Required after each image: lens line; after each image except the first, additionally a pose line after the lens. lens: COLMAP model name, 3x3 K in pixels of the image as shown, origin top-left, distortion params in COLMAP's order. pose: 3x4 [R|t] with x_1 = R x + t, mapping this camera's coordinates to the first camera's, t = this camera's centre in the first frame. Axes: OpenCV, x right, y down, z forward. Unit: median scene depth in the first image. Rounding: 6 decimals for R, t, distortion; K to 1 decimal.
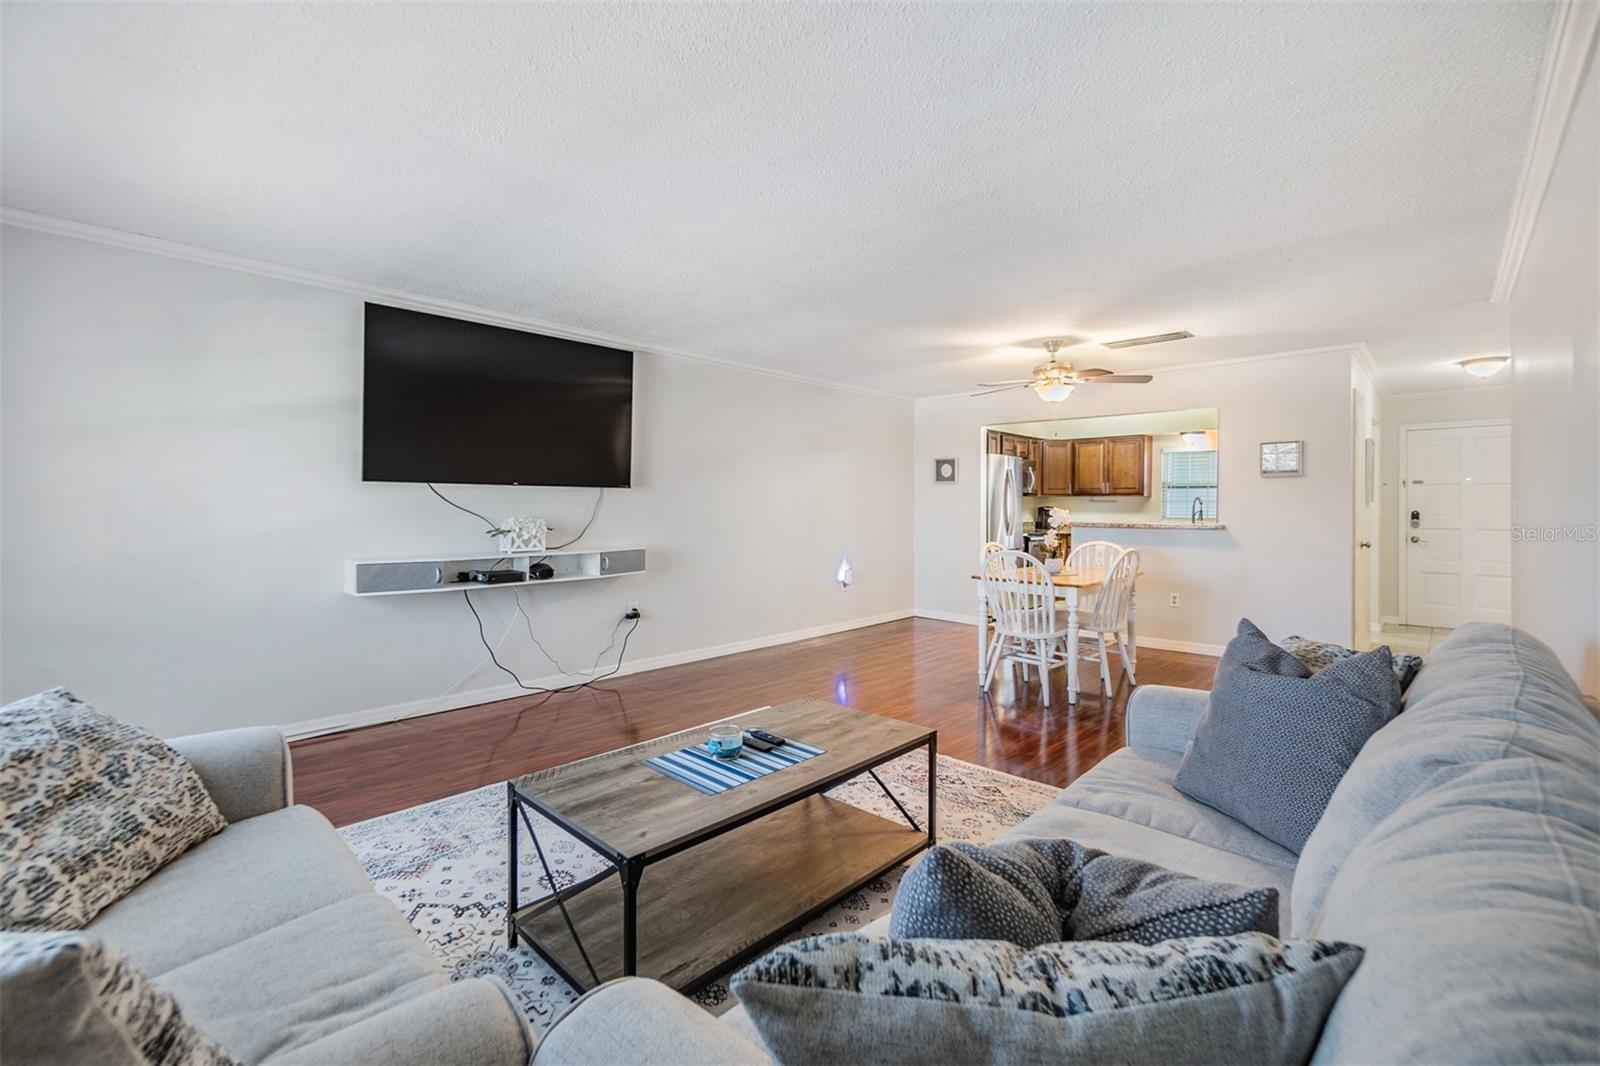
lens RADIAL K [[693.4, 0, 791.5], [0, 693.4, 520.3], [0, 0, 1]] dist [0.000686, 0.000018]
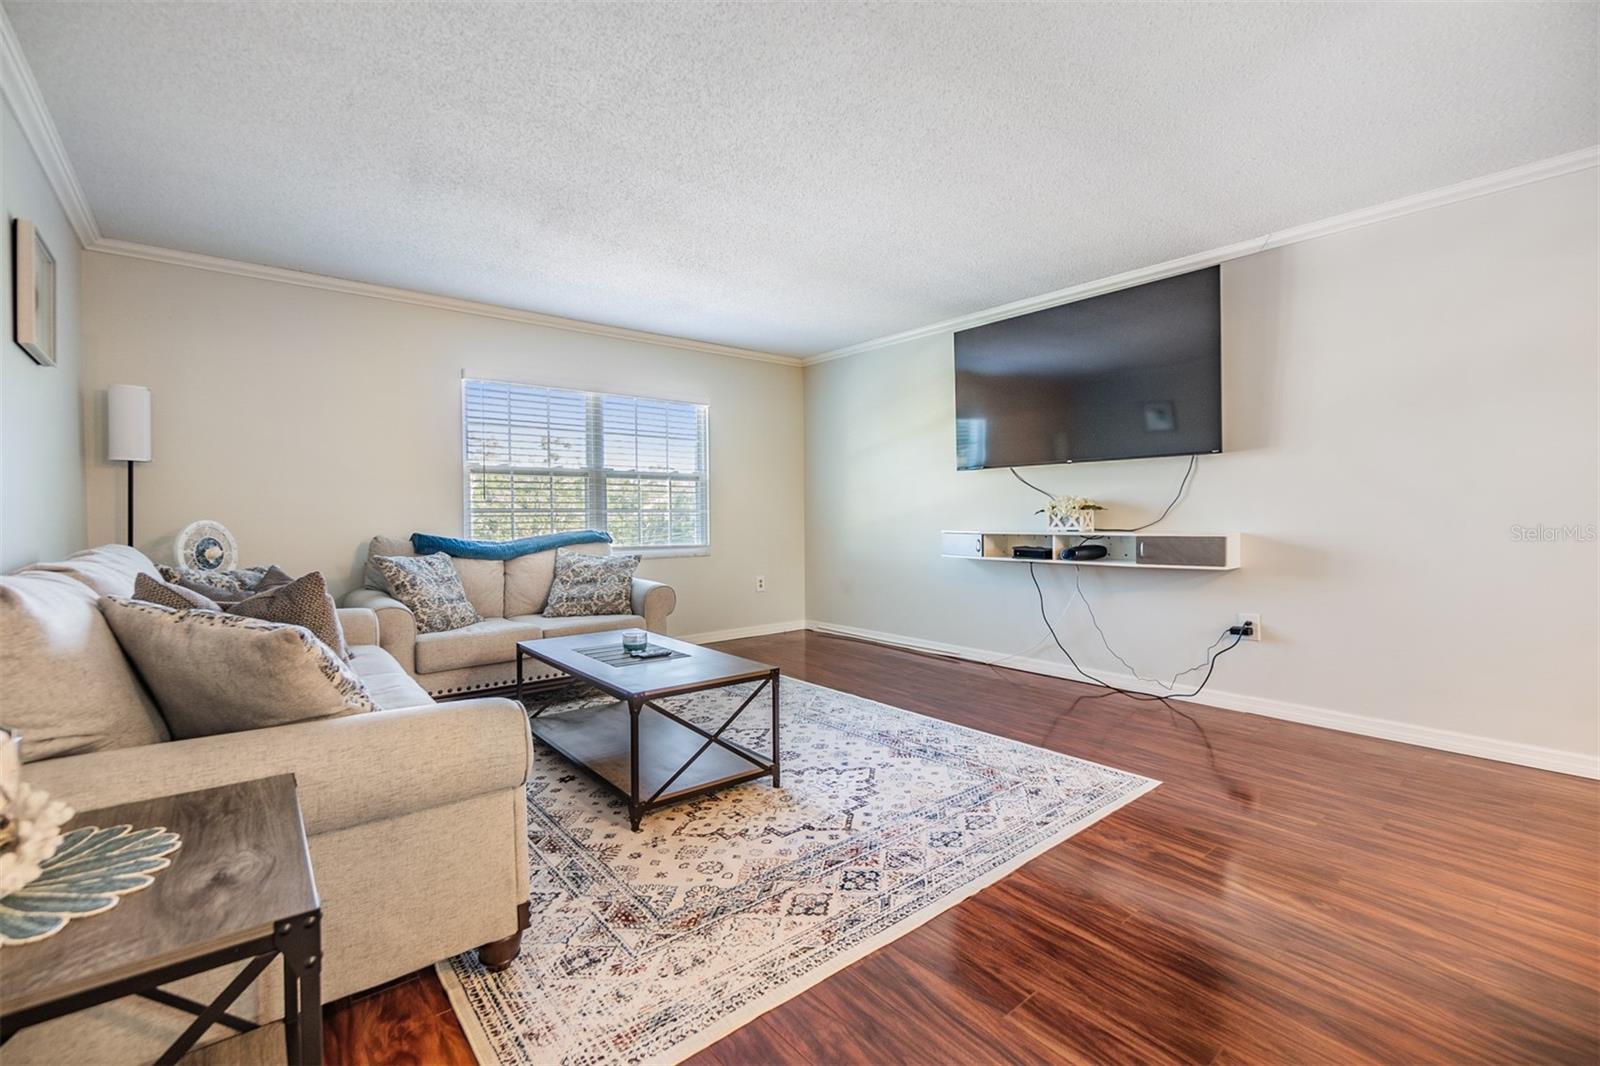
lens RADIAL K [[693.4, 0, 791.4], [0, 693.4, 529.1], [0, 0, 1]] dist [0.000686, 0.000018]
pose [[-0.114319, 0.021792, -0.993205, 0.608365], [-0.013609, 0.999631, 0.023499, 0.025155], [0.993351, 0.016203, -0.113980, 0.707206]]
